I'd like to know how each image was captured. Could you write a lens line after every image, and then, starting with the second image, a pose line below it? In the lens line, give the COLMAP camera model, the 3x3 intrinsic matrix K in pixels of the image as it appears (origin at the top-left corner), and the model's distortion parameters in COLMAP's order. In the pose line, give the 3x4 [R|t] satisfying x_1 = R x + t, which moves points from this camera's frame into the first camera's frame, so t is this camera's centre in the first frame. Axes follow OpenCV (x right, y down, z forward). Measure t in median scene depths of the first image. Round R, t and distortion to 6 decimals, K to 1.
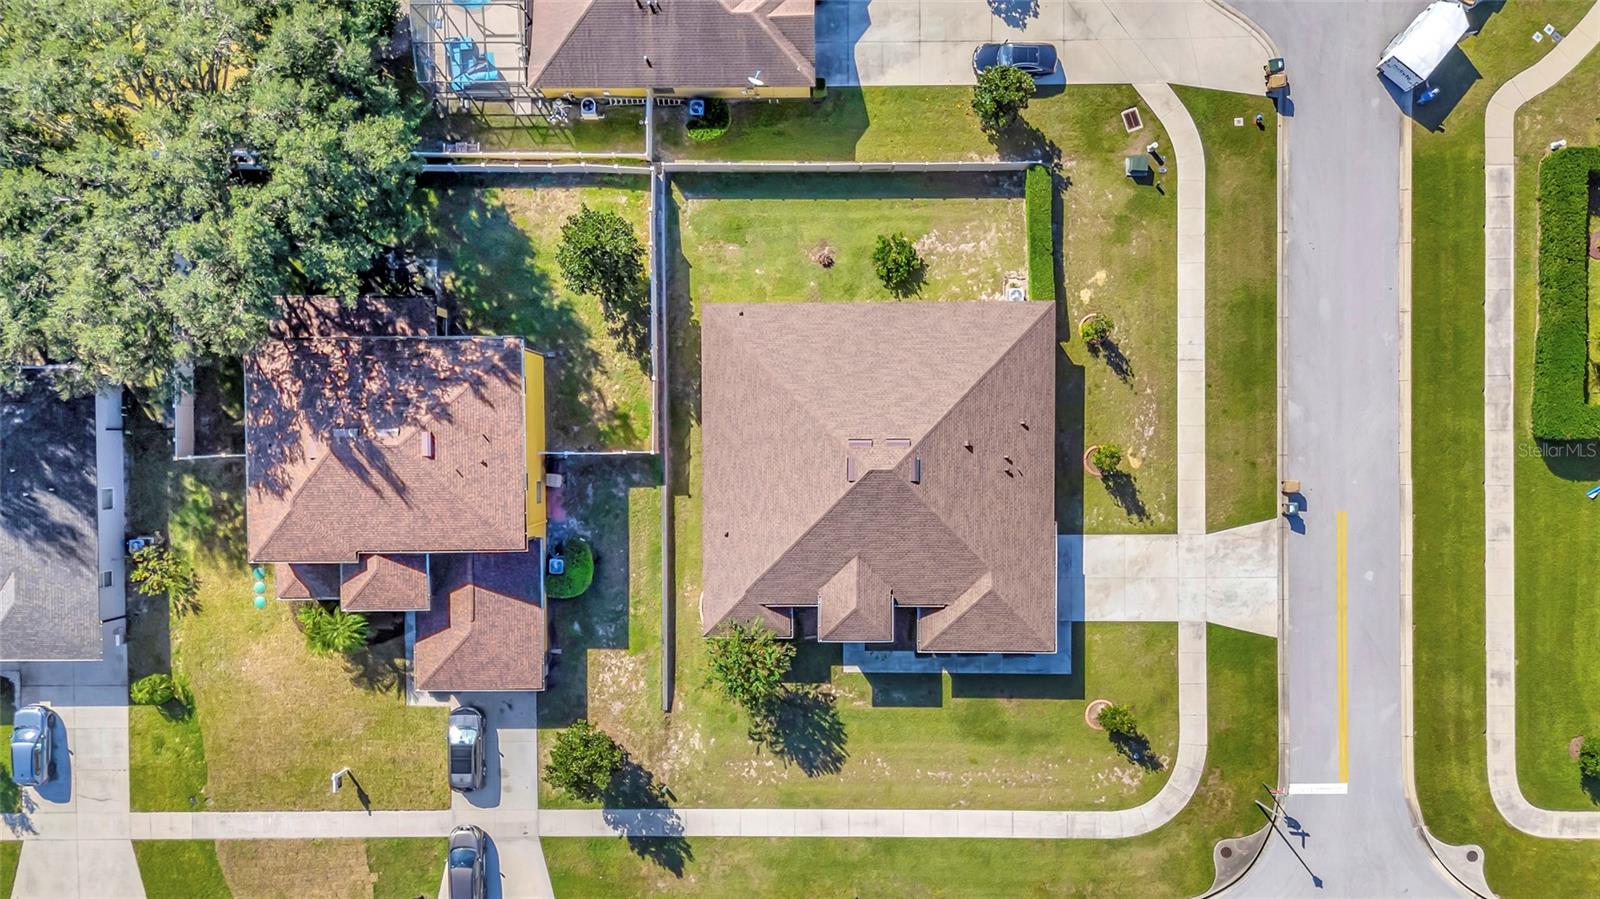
lens RADIAL K [[1187.9, 0, 800.0], [0, 1187.9, 449.5], [0, 0, 1]] dist [0.050494, -0.072363]
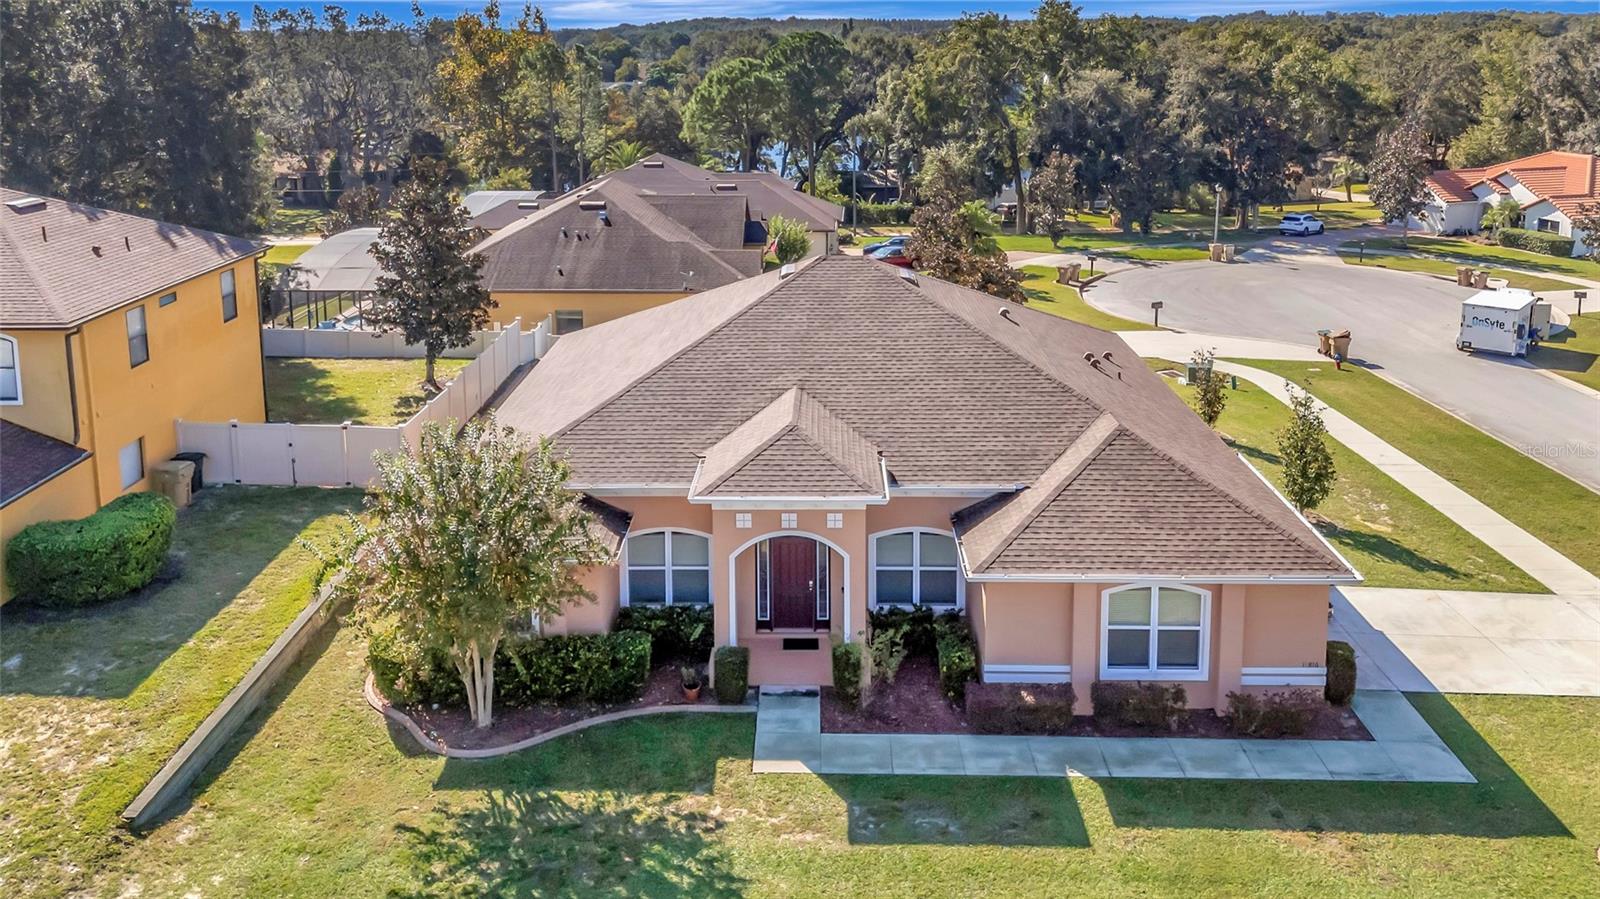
lens RADIAL K [[1210.9, 0, 797.7], [0, 1210.9, 263.7], [0, 0, 1]] dist [0.067344, -0.082520]
pose [[0.999217, 0.032092, -0.023126, 0.051634], [-0.028372, 0.174042, -0.984330, 0.489953], [-0.027564, 0.984215, 0.174816, 0.819526]]
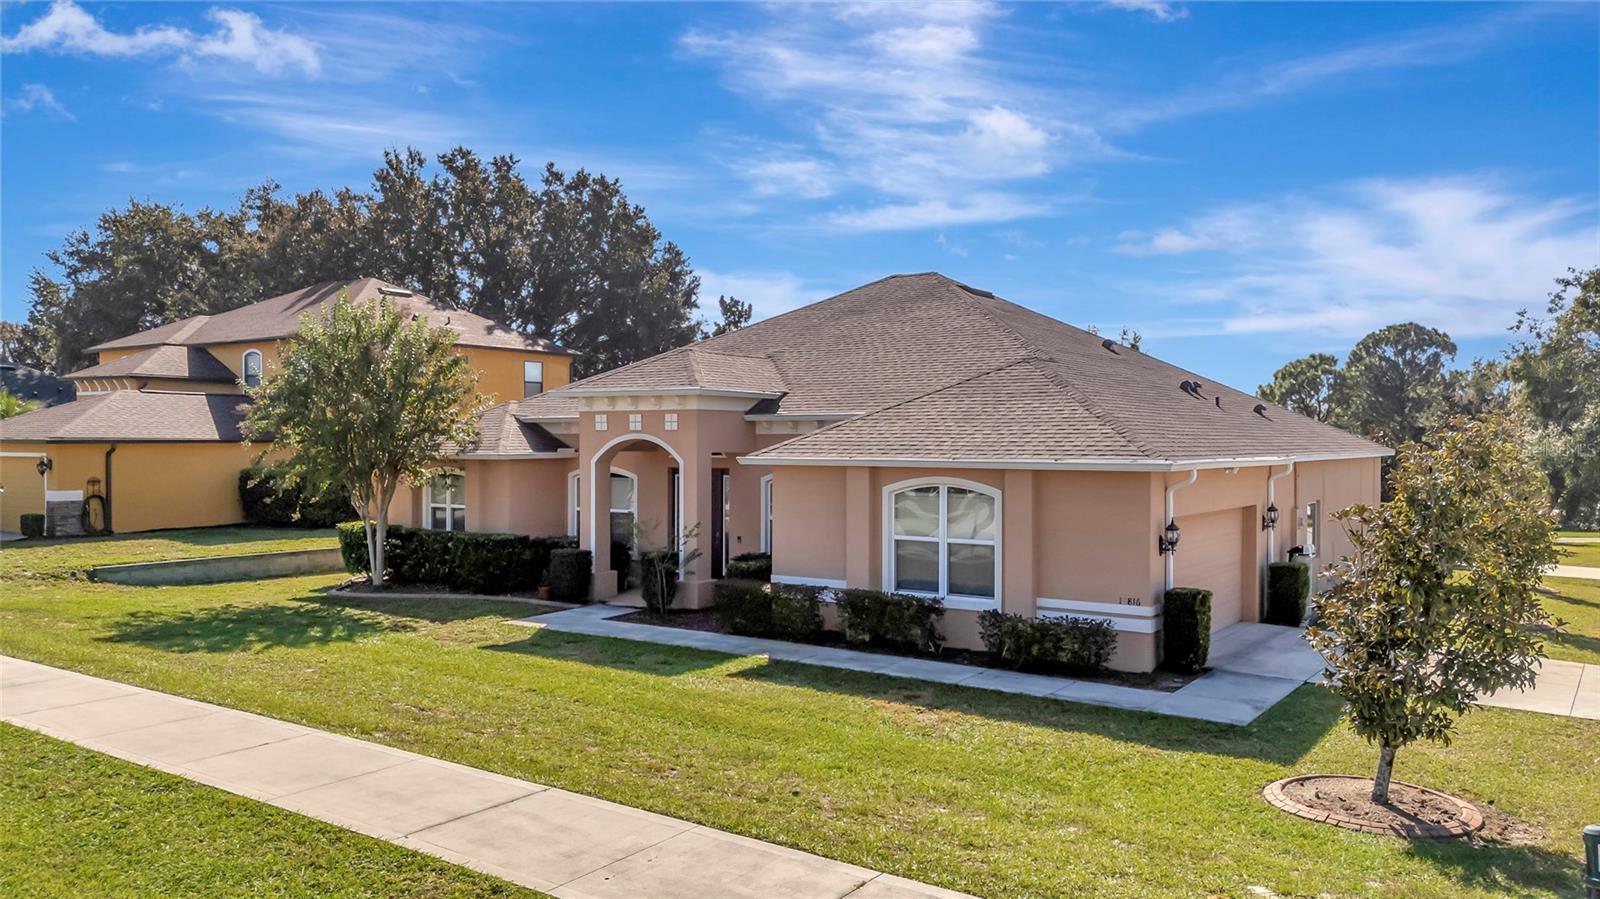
lens RADIAL K [[1187.9, 0, 800.0], [0, 1187.9, 449.5], [0, 0, 1]] dist [0.050494, -0.072363]
pose [[0.815667, 0.040730, -0.577086, 0.282072], [-0.577328, -0.006743, -0.816485, 0.401210], [-0.037146, 0.999147, 0.018014, 0.958324]]
